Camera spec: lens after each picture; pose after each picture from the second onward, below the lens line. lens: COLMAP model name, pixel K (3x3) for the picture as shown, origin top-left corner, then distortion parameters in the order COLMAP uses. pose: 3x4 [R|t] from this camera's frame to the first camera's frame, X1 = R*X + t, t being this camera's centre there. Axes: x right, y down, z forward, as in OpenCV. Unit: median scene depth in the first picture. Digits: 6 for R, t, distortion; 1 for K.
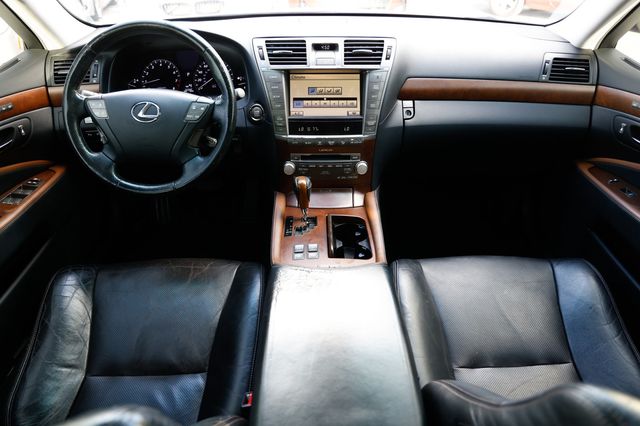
lens RADIAL K [[435.7, 0, 322.9], [0, 435.7, 215.6], [0, 0, 1]] dist [-0.094190, 0.057121]
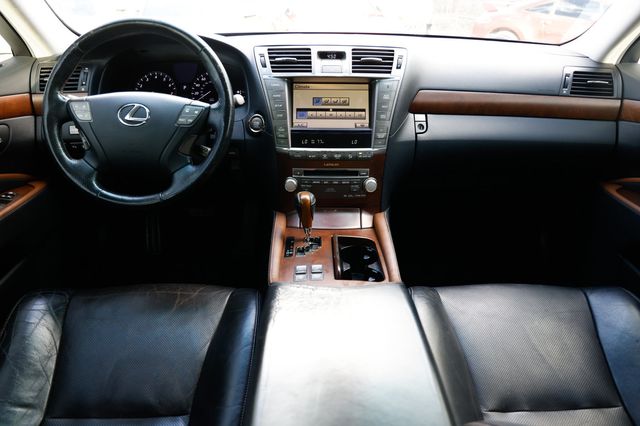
lens RADIAL K [[435.7, 0, 322.6], [0, 435.7, 216.2], [0, 0, 1]] dist [-0.094190, 0.057121]
pose [[0.999957, 0.009102, 0.001731, -0.012191], [-0.008858, 0.993955, -0.109429, 0.057272], [-0.002717, 0.109409, 0.993993, 0.107444]]
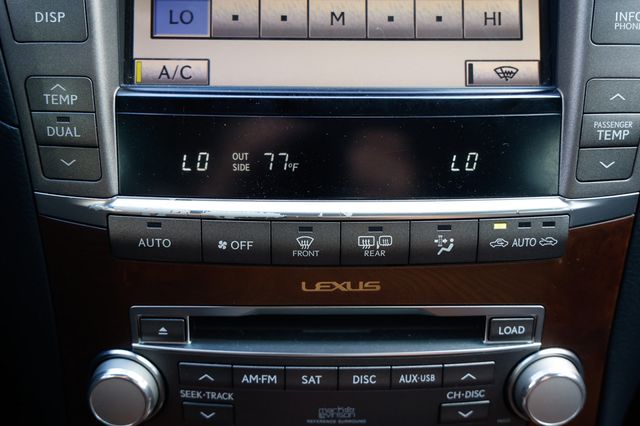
lens RADIAL K [[888.2, 0, 322.1], [0, 888.2, 201.5], [0, 0, 1]] dist [0.105929, 0.000000]
pose [[0.999951, 0.005659, 0.008075, -0.003257], [-0.004215, 0.985662, -0.168679, -0.126300], [-0.008914, 0.168637, 0.985638, 0.664113]]
